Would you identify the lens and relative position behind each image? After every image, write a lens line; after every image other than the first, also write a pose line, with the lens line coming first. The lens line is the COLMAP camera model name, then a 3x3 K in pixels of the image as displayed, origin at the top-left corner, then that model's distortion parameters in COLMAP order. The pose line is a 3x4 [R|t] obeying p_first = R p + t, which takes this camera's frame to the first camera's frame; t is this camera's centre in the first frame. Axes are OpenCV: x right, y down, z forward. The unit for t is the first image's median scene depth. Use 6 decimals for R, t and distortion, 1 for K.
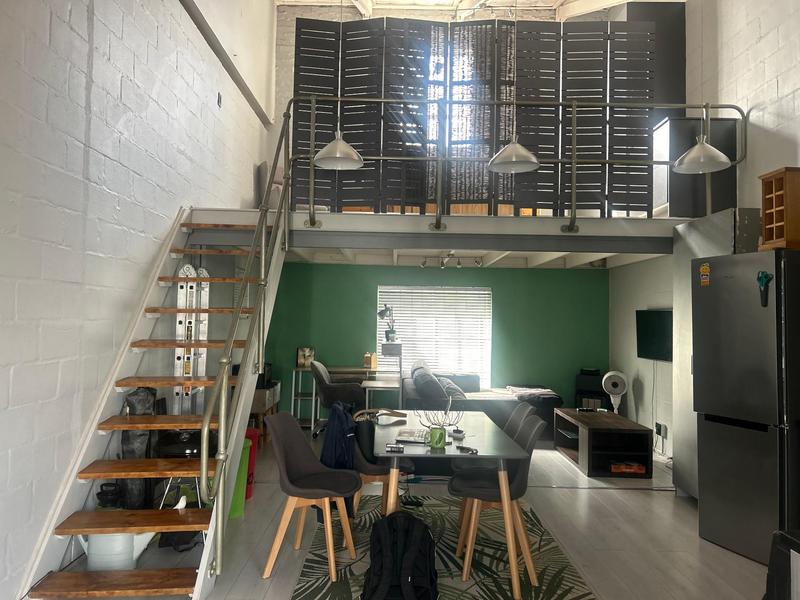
lens RADIAL K [[607.0, 0, 382.8], [0, 607.0, 290.2], [0, 0, 1]] dist [-0.001014, -0.002178]
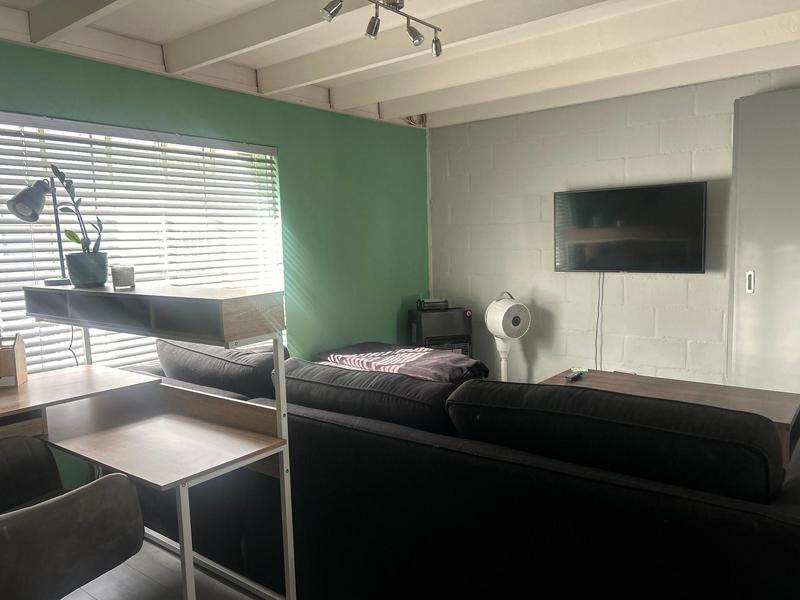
lens RADIAL K [[607.2, 0, 400.0], [0, 607.2, 300.0], [0, 0, 1]] dist [0.136903, -0.132873]
pose [[0.607673, -0.124533, 0.784363, -0.212735], [0.007854, 0.988524, 0.150862, 0.065027], [-0.794149, -0.085514, 0.601677, 1.048702]]
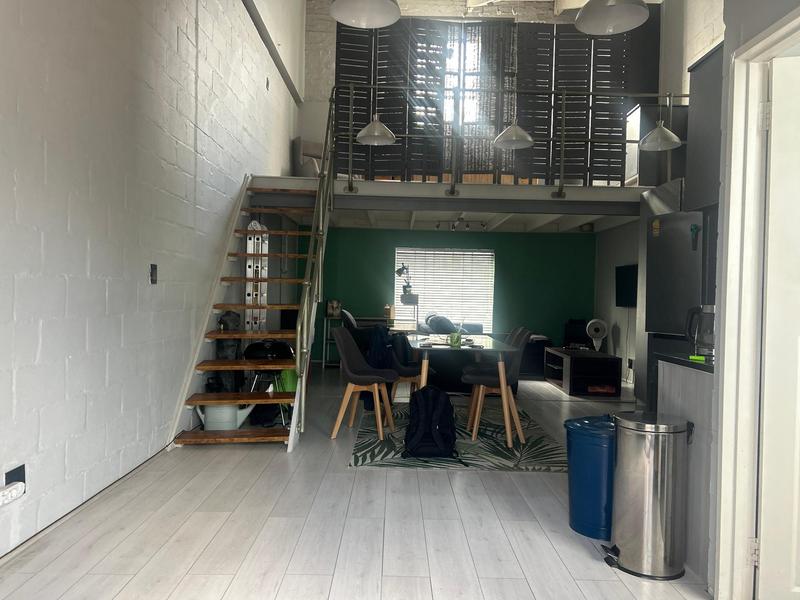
lens RADIAL K [[600.8, 0, 400.0], [0, 600.8, 300.0], [0, 0, 1]] dist [0.003536, -0.000209]
pose [[0.999749, 0.002929, 0.022195, -0.042407], [-0.004225, 0.998274, 0.058574, 0.042864], [-0.021986, -0.058653, 0.998036, -0.232582]]
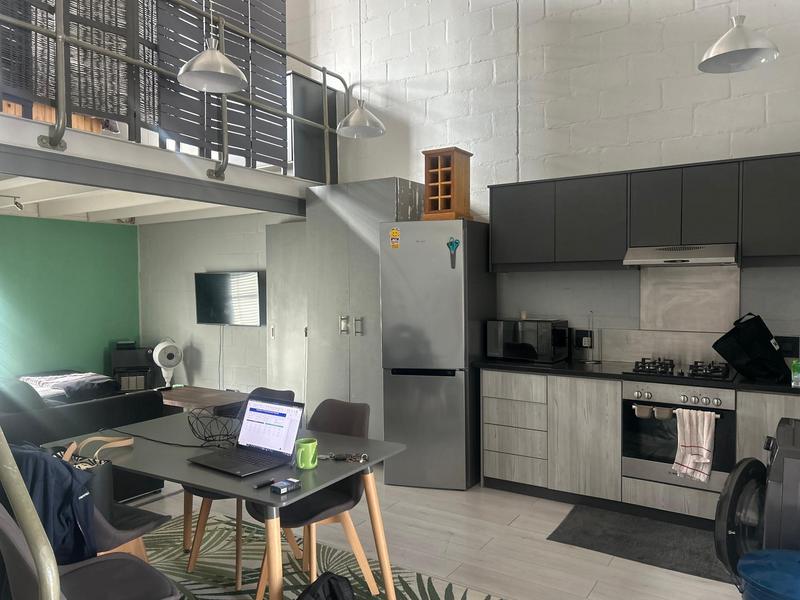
lens RADIAL K [[607.2, 0, 400.0], [0, 607.2, 300.0], [0, 0, 1]] dist [0.136903, -0.132873]
pose [[0.547020, -0.038891, 0.836216, -0.273901], [-0.023142, 0.997836, 0.061547, 0.012891], [-0.836800, -0.053019, 0.544936, 0.319691]]
